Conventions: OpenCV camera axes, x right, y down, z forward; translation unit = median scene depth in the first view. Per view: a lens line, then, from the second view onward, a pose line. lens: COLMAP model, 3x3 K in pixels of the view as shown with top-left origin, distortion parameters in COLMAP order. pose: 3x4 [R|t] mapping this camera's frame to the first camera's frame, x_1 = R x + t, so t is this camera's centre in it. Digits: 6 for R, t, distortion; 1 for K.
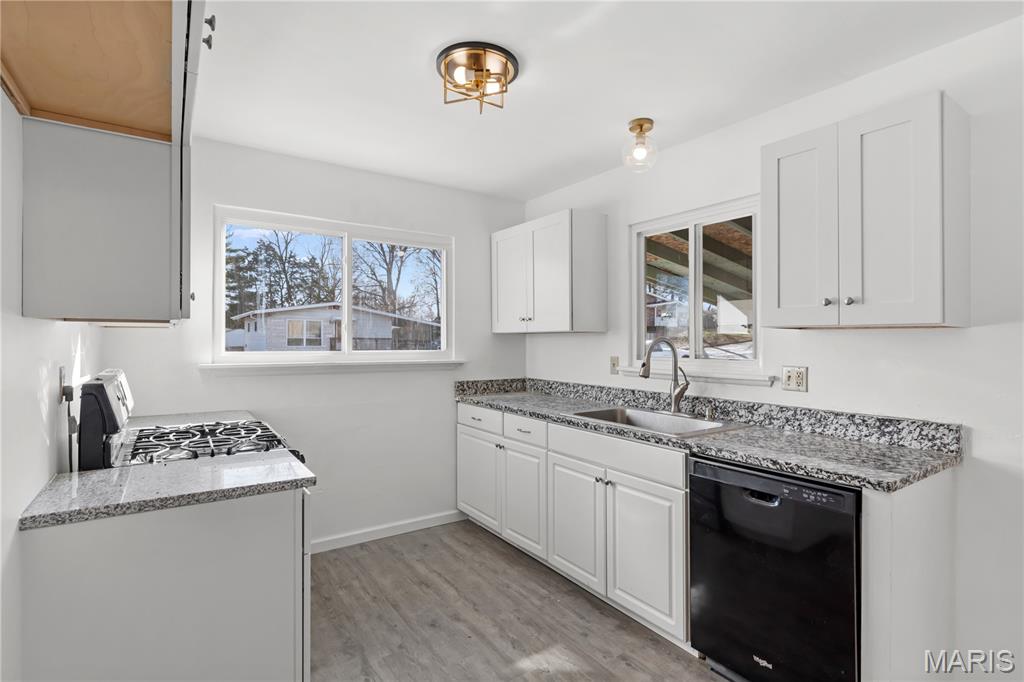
lens RADIAL K [[496.8, 0, 512.0], [0, 496.8, 341.0], [0, 0, 1]] dist [0.001263, 0.000108]
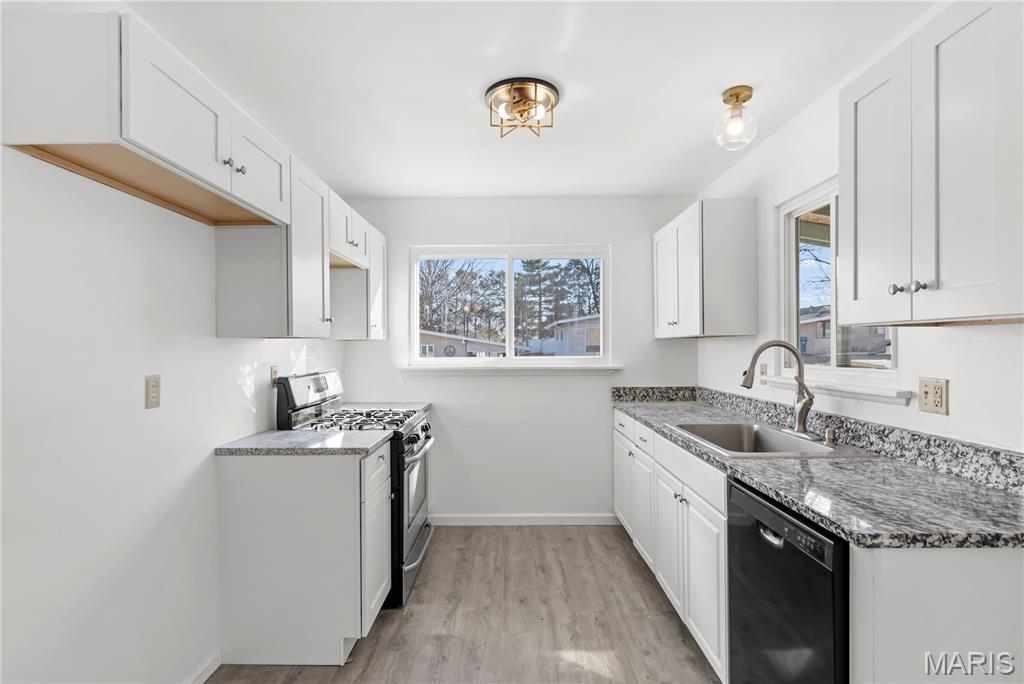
lens RADIAL K [[508.6, 0, 509.1], [0, 508.6, 351.2], [0, 0, 1]] dist [0.000590, 0.000439]
pose [[0.816672, -0.006316, -0.577068, 0.444300], [0.011223, 0.999925, 0.004939, 0.001139], [0.576994, -0.010510, 0.816681, 0.045571]]
